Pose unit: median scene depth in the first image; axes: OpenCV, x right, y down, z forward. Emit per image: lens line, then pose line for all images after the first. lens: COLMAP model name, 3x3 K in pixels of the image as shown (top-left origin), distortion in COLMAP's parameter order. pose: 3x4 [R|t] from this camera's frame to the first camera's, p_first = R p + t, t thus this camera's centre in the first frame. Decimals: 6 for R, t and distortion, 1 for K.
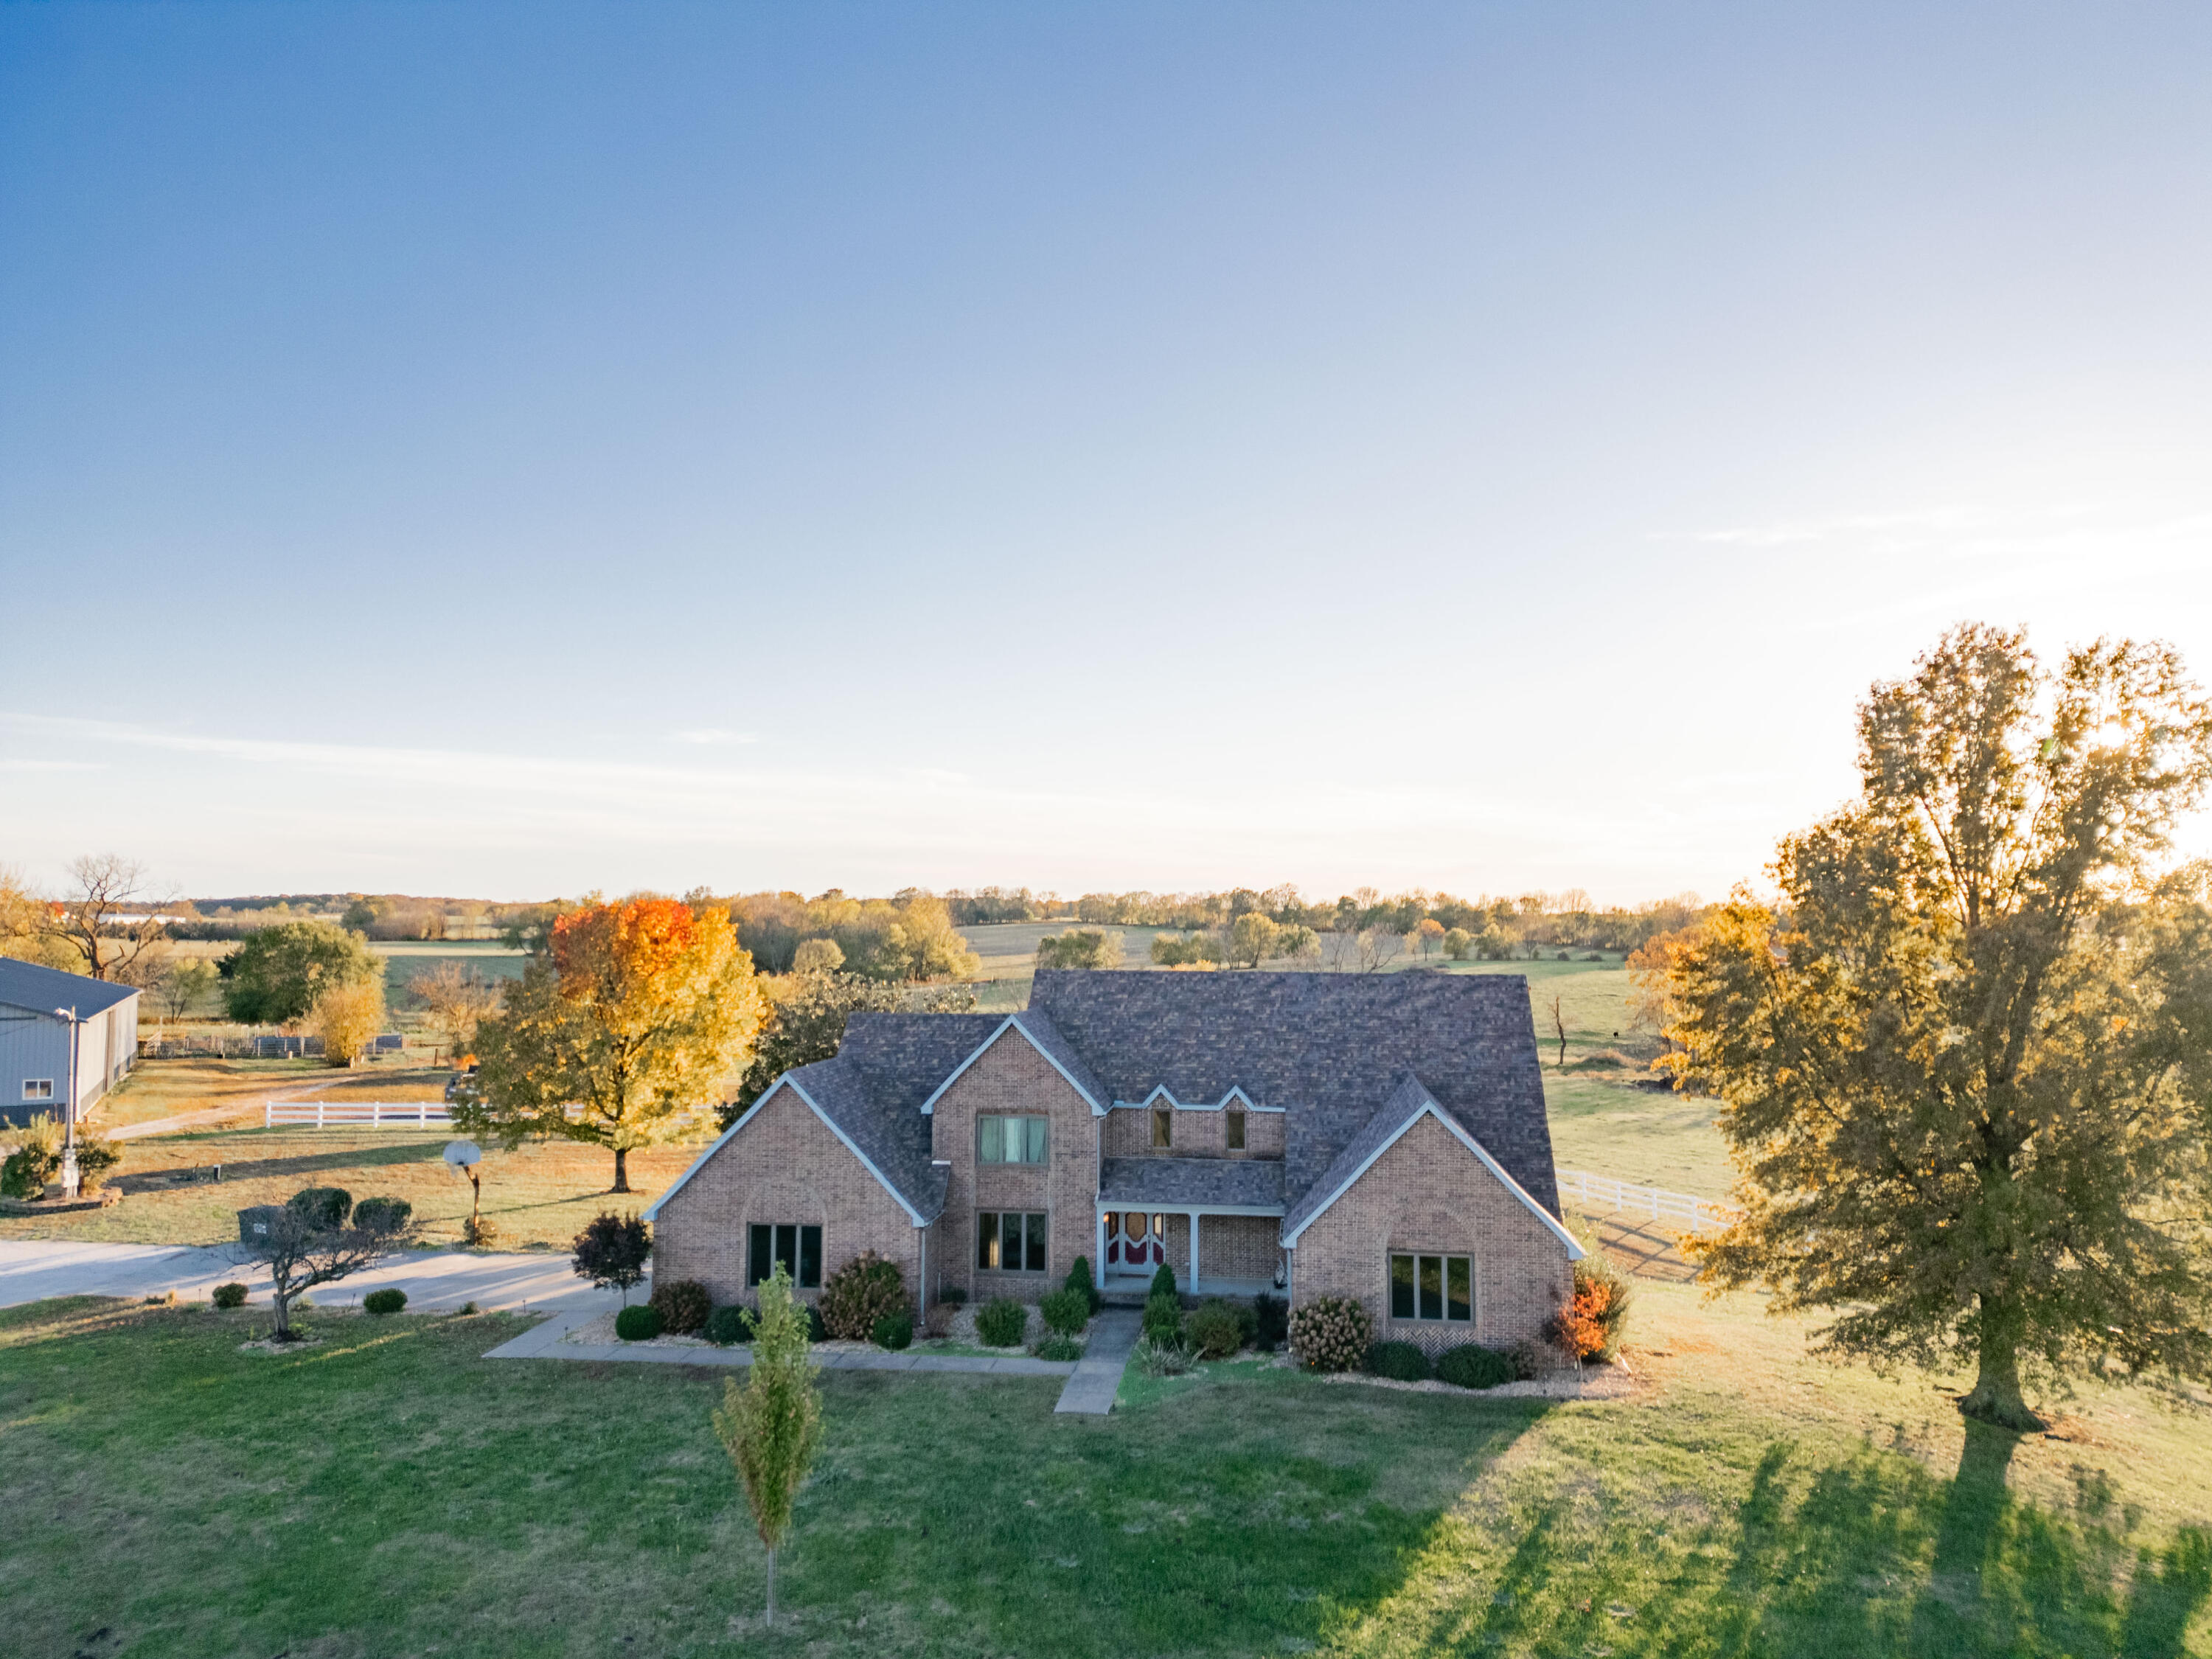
lens RADIAL K [[1570.1, 0, 1106.0], [0, 1570.1, 829.5], [0, 0, 1]] dist [0.096692, -0.103085]
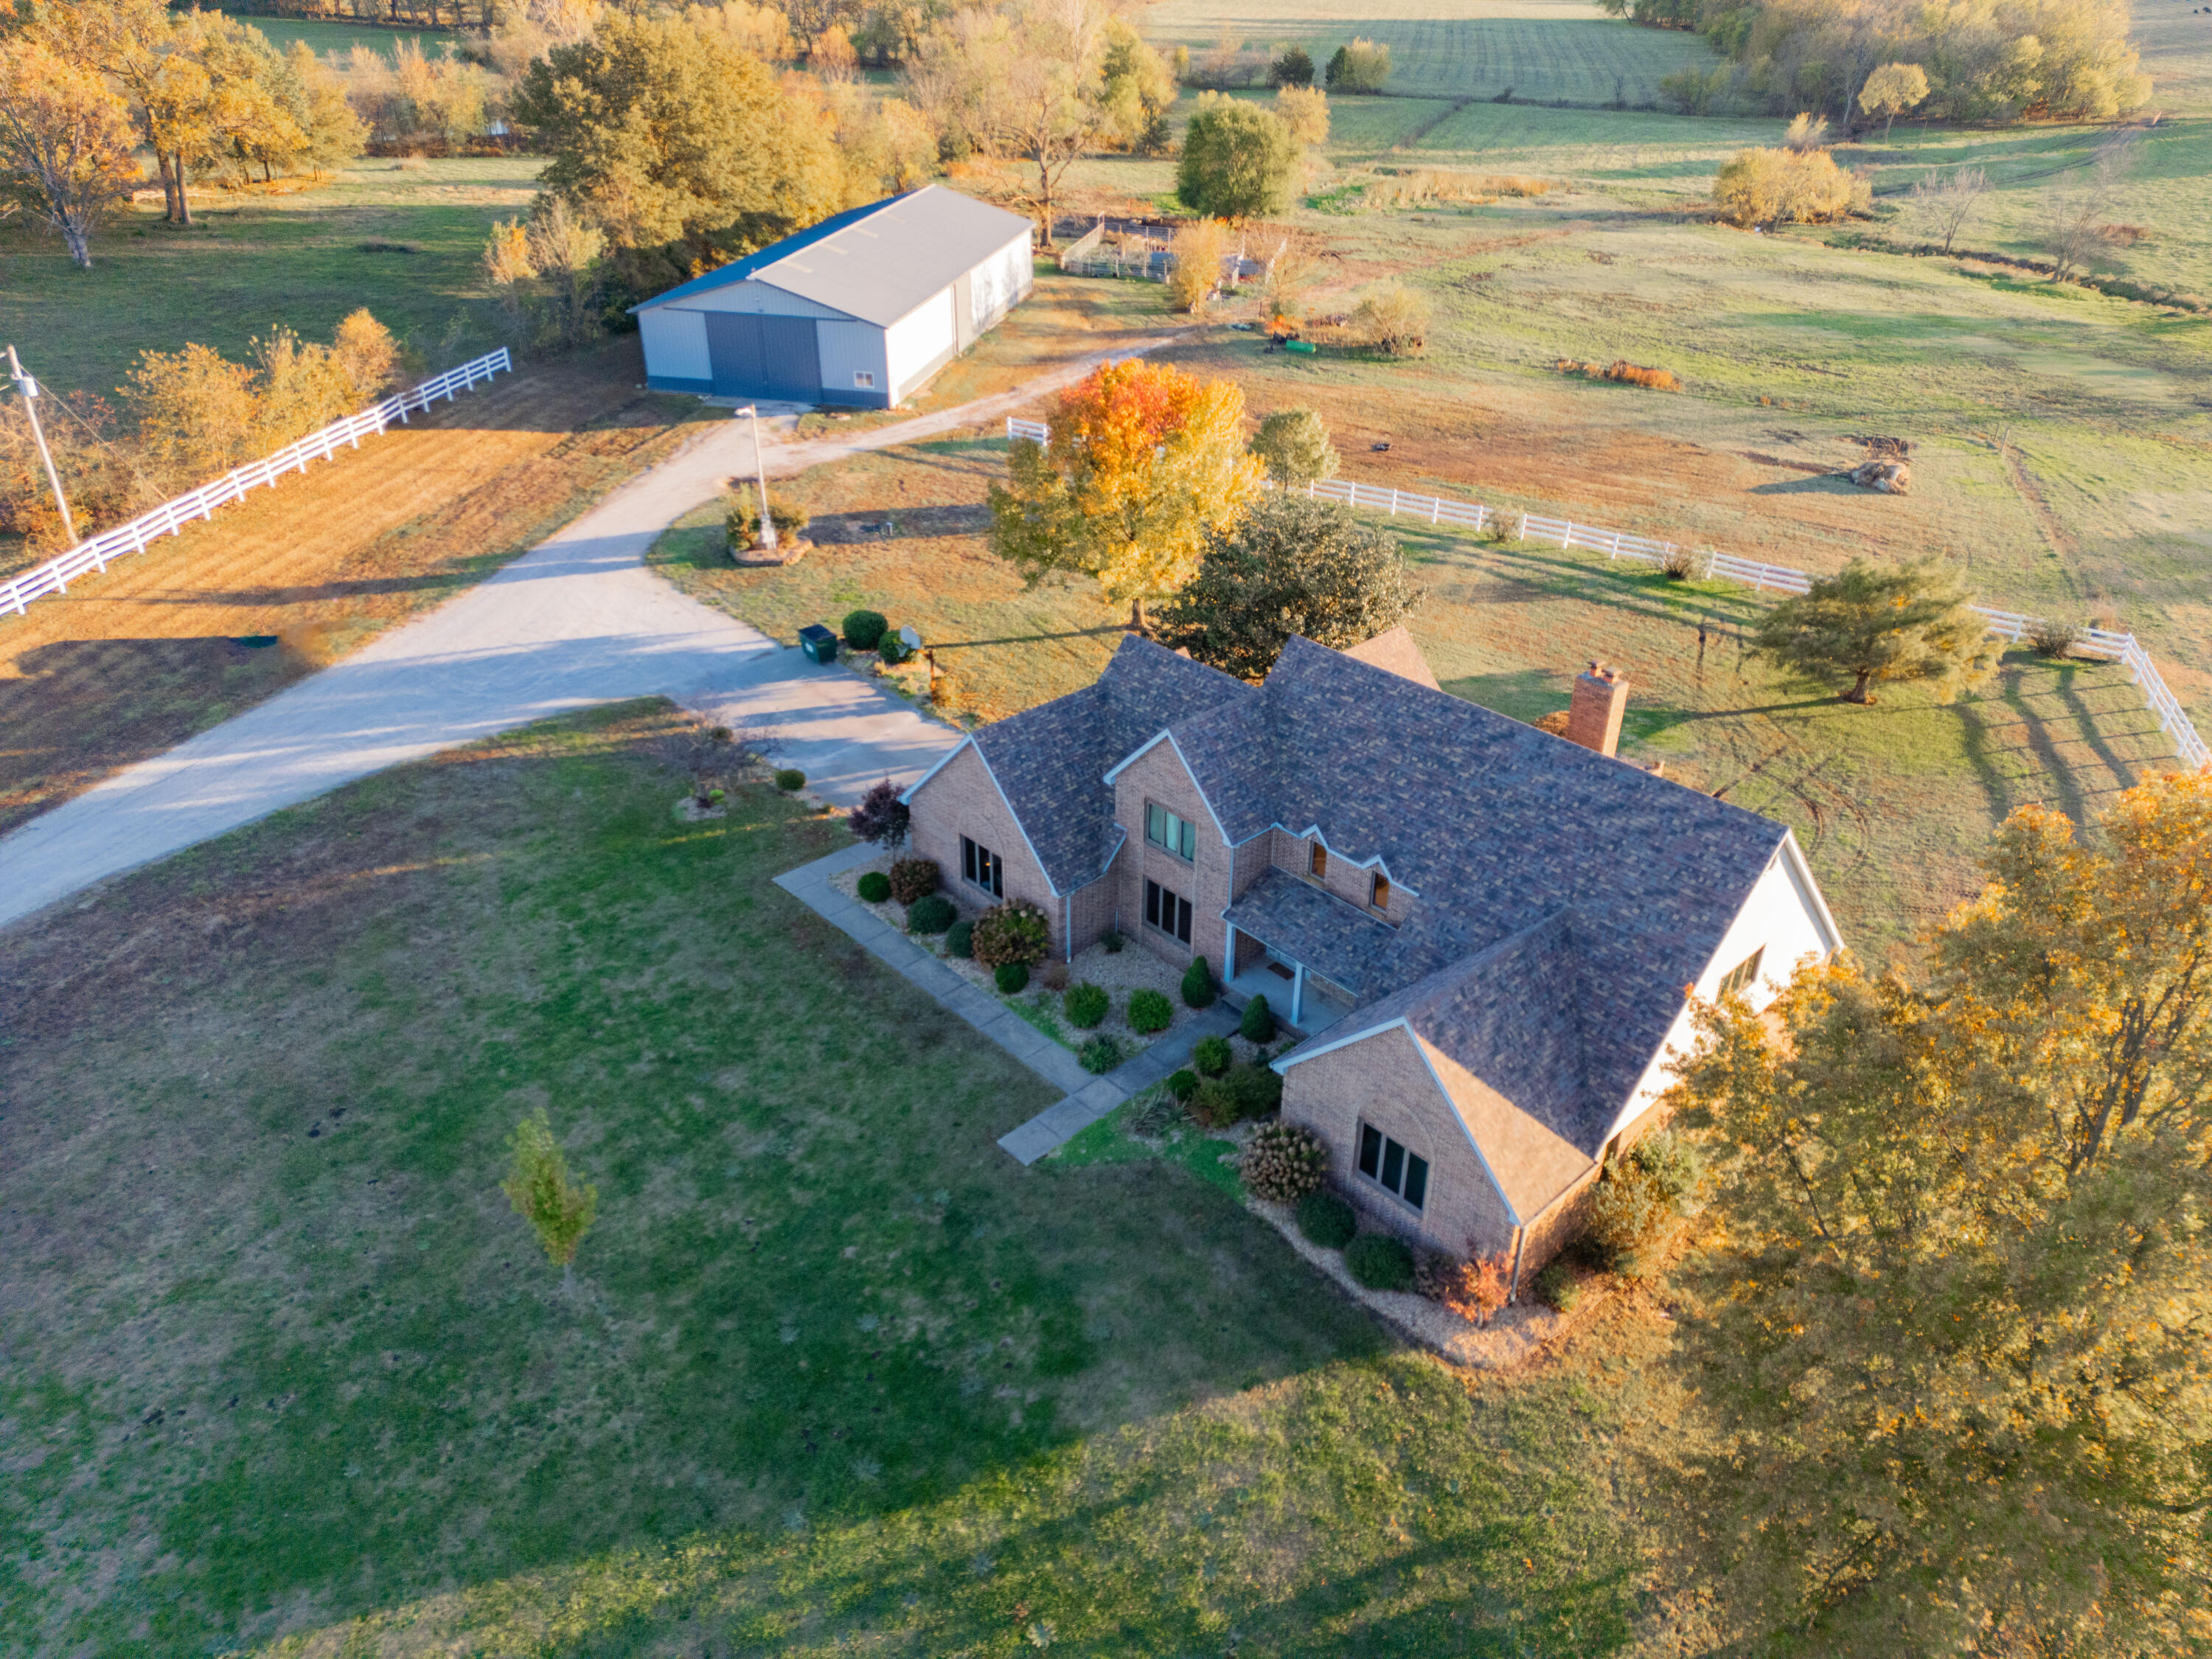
lens RADIAL K [[1532.5, 0, 1104.8], [0, 1532.5, 863.2], [0, 0, 1]] dist [0.056024, -0.030983]
pose [[0.771863, 0.336203, -0.539625, 0.565700], [0.033598, 0.825994, 0.562677, -0.435798], [0.634901, -0.452440, 0.626258, 0.427479]]
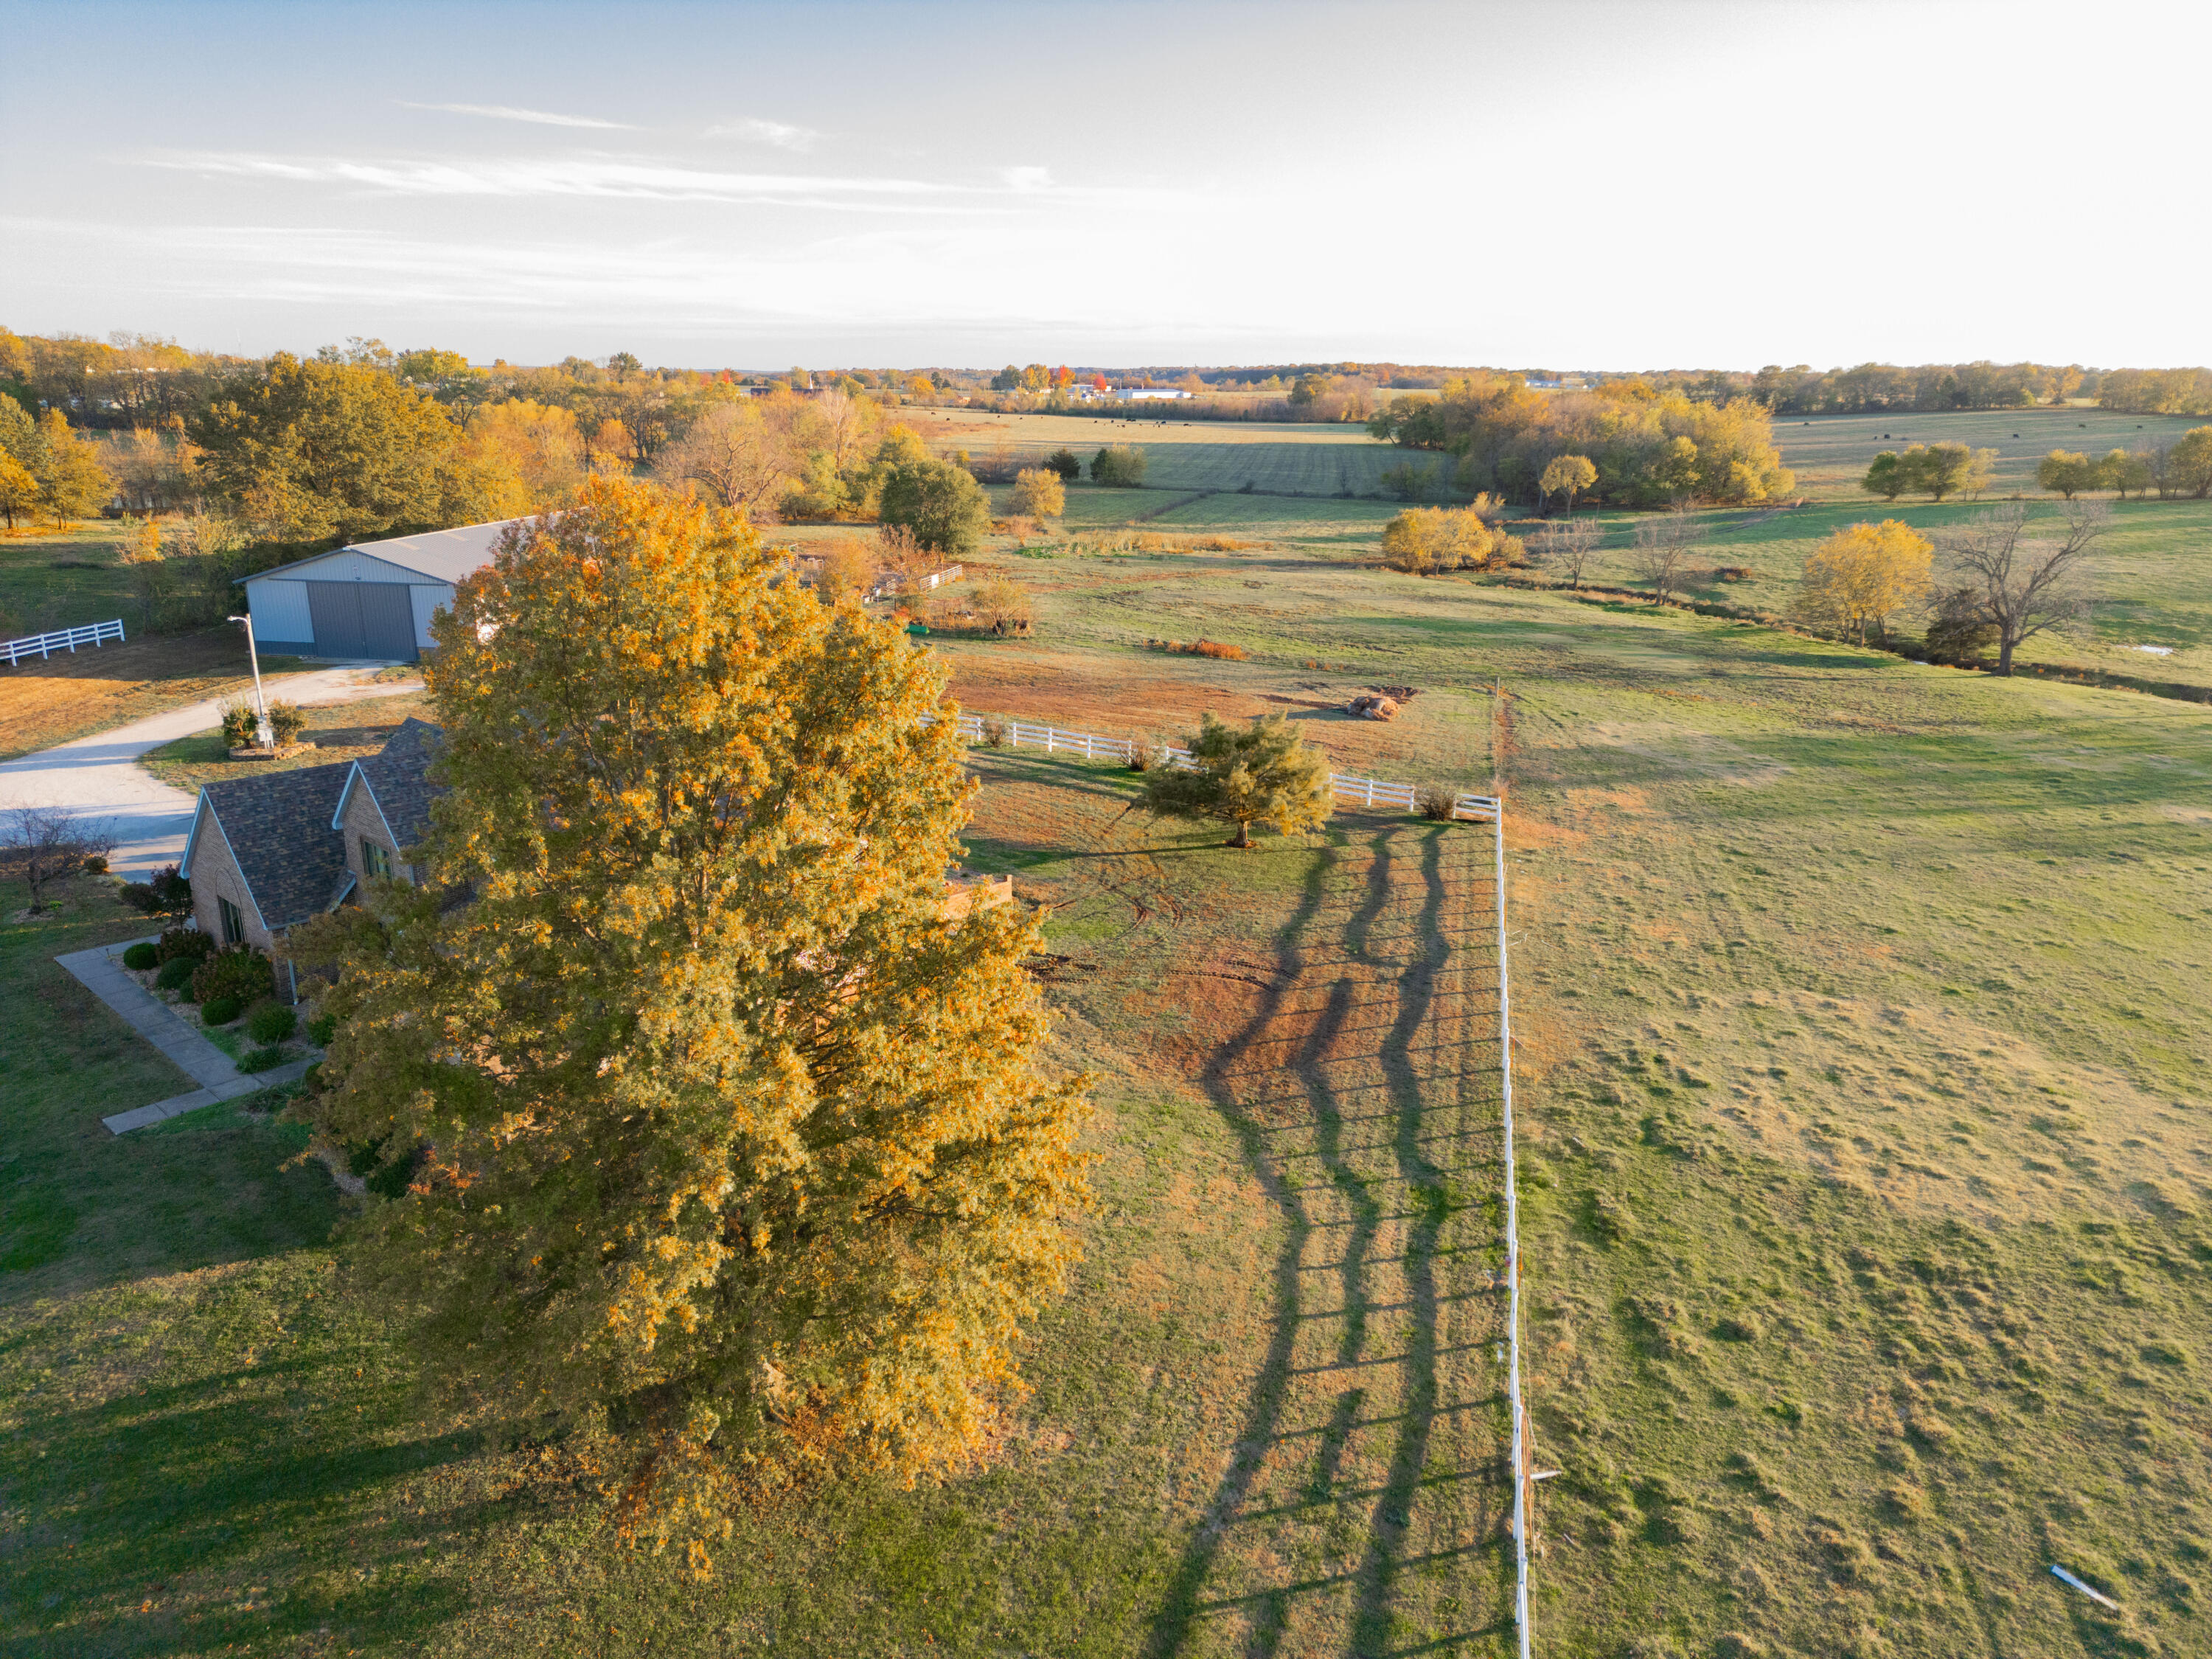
lens RADIAL K [[1570.1, 0, 1106.0], [0, 1570.1, 829.5], [0, 0, 1]] dist [0.096692, -0.103085]
pose [[0.809315, 0.164094, -0.563988, 1.225055], [0.029818, 0.947468, 0.318456, -0.207572], [0.586618, -0.274548, 0.761907, 0.570987]]
